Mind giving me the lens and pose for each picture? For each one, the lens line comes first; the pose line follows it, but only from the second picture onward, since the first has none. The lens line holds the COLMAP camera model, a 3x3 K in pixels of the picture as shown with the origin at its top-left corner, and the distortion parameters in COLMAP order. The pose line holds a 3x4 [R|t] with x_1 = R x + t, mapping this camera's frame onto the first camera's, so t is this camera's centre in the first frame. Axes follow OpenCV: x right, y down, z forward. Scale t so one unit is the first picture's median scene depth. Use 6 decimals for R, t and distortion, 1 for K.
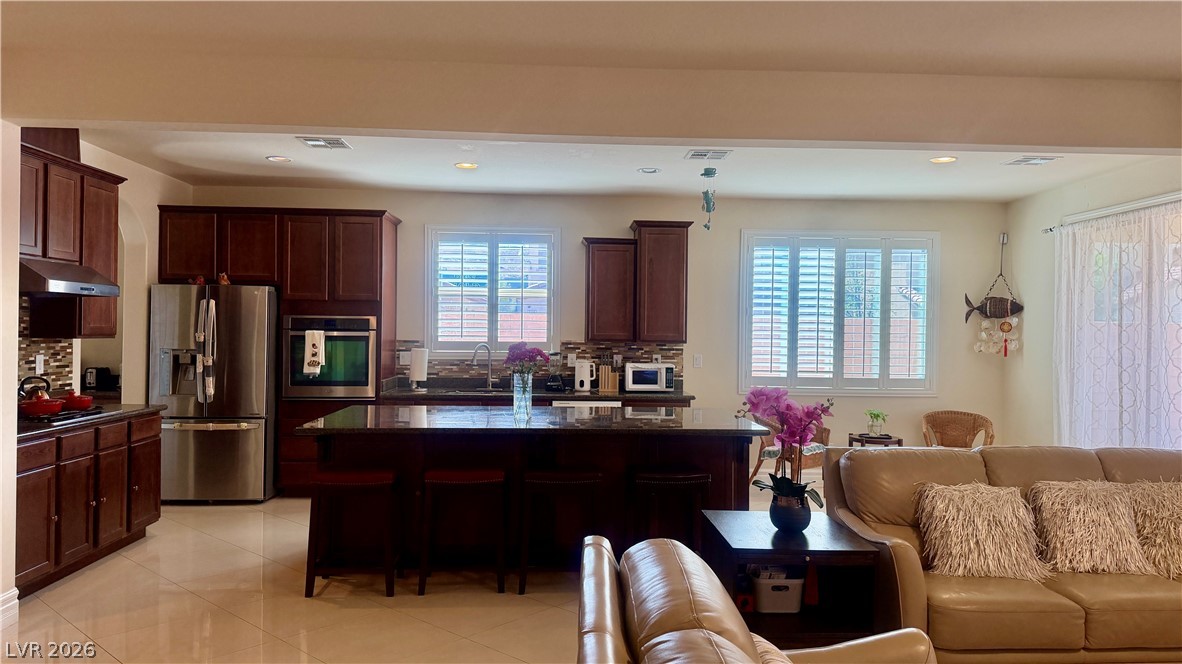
lens RADIAL K [[815.4, 0, 595.7], [0, 815.4, 331.8], [0, 0, 1]] dist [0.092974, -0.130883]
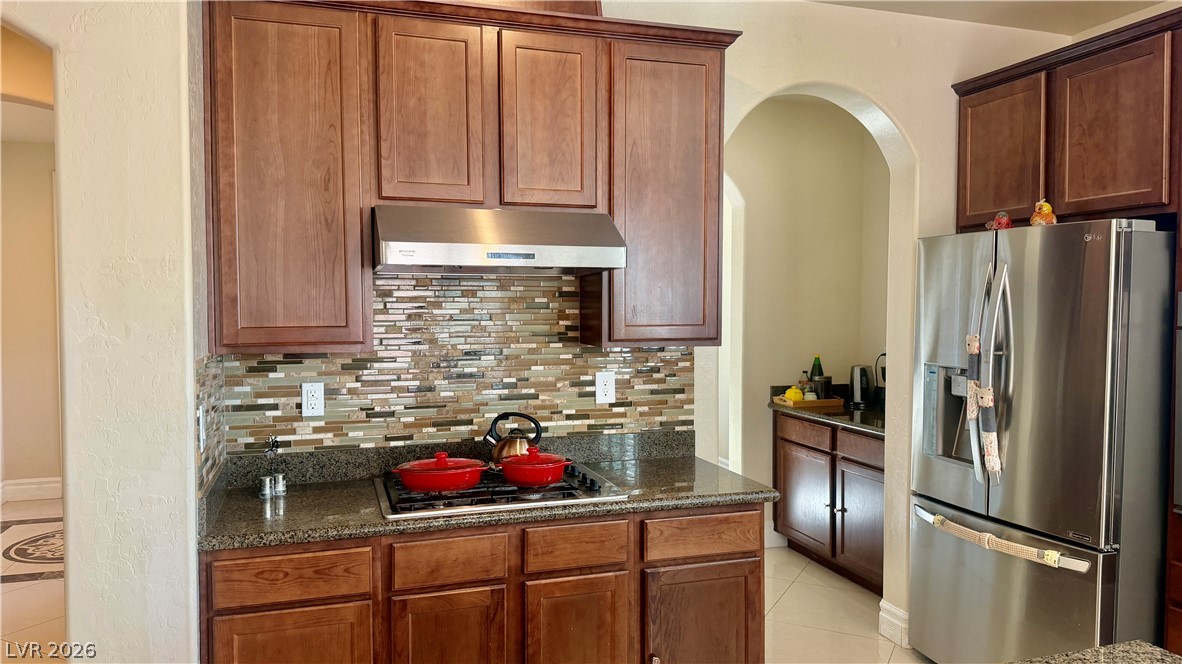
lens RADIAL K [[826.2, 0, 589.8], [0, 826.2, 338.2], [0, 0, 1]] dist [0.124744, -0.217557]
pose [[0.258155, 0.030787, -0.965613, -0.069663], [0.002402, 0.999469, 0.032508, -0.011438], [0.966100, -0.010711, 0.257944, 0.600752]]
